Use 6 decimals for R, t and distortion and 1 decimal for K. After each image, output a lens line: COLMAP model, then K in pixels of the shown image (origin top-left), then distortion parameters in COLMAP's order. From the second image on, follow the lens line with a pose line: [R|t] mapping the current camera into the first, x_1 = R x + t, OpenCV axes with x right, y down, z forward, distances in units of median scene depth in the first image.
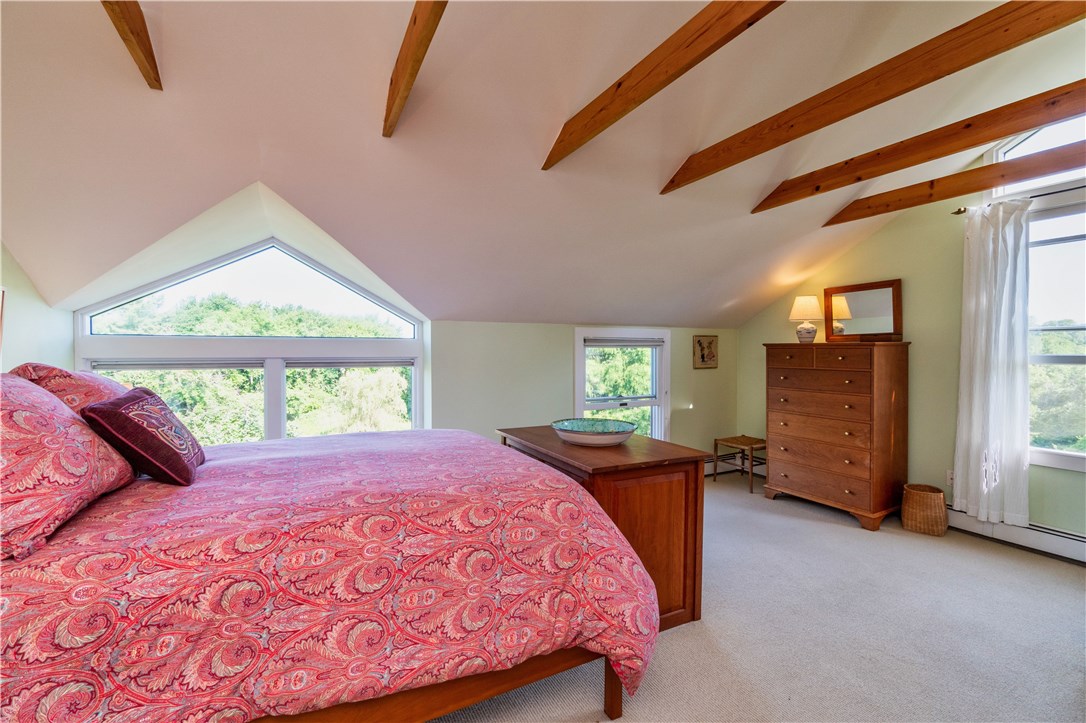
lens RADIAL K [[469.5, 0, 542.8], [0, 469.5, 361.9], [0, 0, 1]] dist [0.001087, -0.000285]
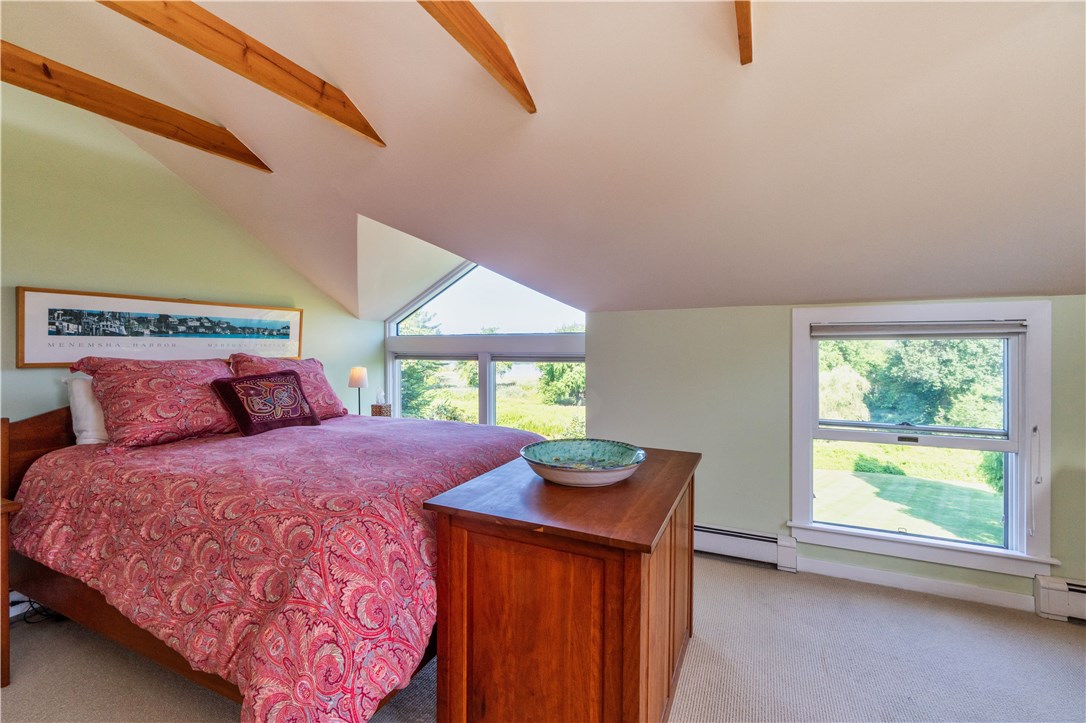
lens RADIAL K [[469.5, 0, 540.9], [0, 469.5, 351.5], [0, 0, 1]] dist [0.001087, -0.000285]
pose [[0.603932, 0.005874, -0.797014, 0.463474], [-0.016760, 0.999845, -0.005331, -0.006433], [0.796860, 0.016577, 0.603937, 0.395800]]
